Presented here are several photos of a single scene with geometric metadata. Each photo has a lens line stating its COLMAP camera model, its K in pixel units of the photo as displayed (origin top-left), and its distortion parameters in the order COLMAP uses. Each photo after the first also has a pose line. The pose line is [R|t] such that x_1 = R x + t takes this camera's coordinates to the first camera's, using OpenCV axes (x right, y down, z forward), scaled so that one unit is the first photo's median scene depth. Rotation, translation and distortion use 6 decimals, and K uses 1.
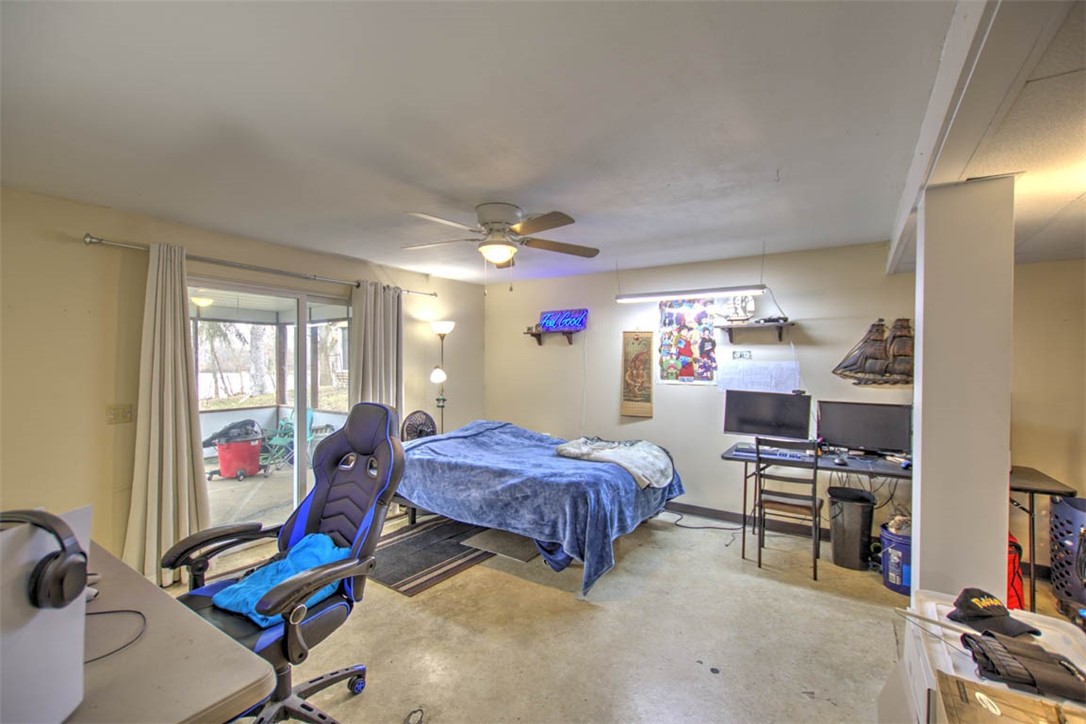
lens RADIAL K [[467.0, 0, 539.8], [0, 467.0, 366.2], [0, 0, 1]] dist [0.000388, 0.000182]
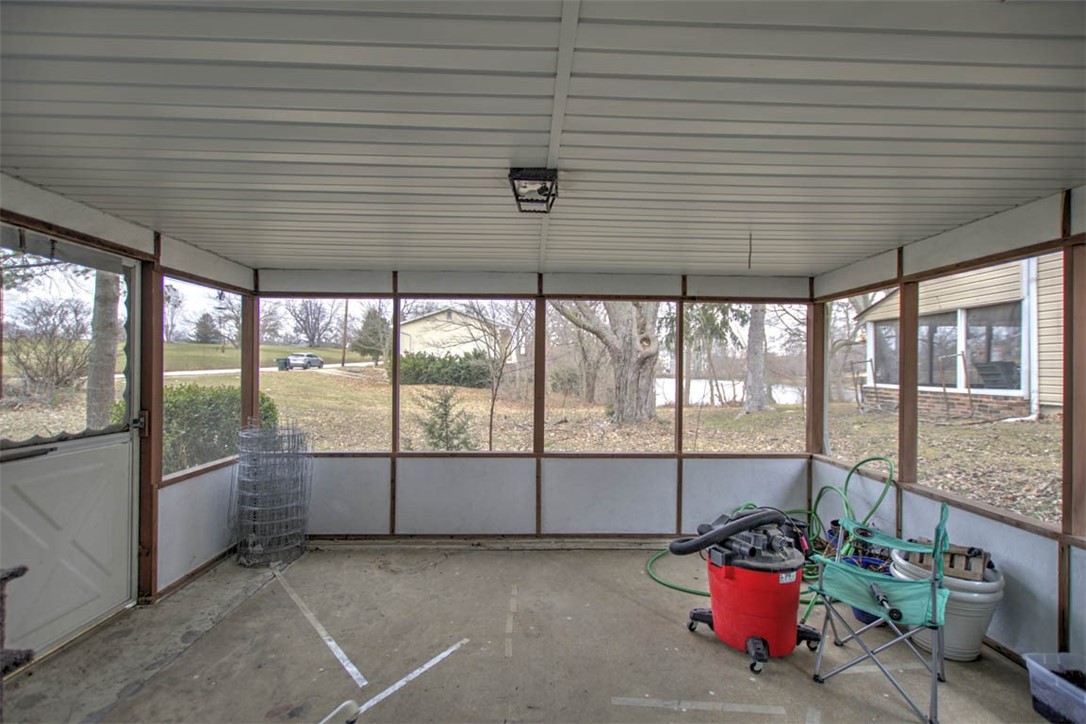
lens RADIAL K [[467.0, 0, 539.8], [0, 467.0, 366.2], [0, 0, 1]] dist [0.000388, 0.000182]
pose [[0.573618, -0.000654, -0.819123, -0.572900], [-0.013661, 0.999853, -0.010366, -0.012049], [0.819009, 0.017136, 0.573525, 0.840541]]
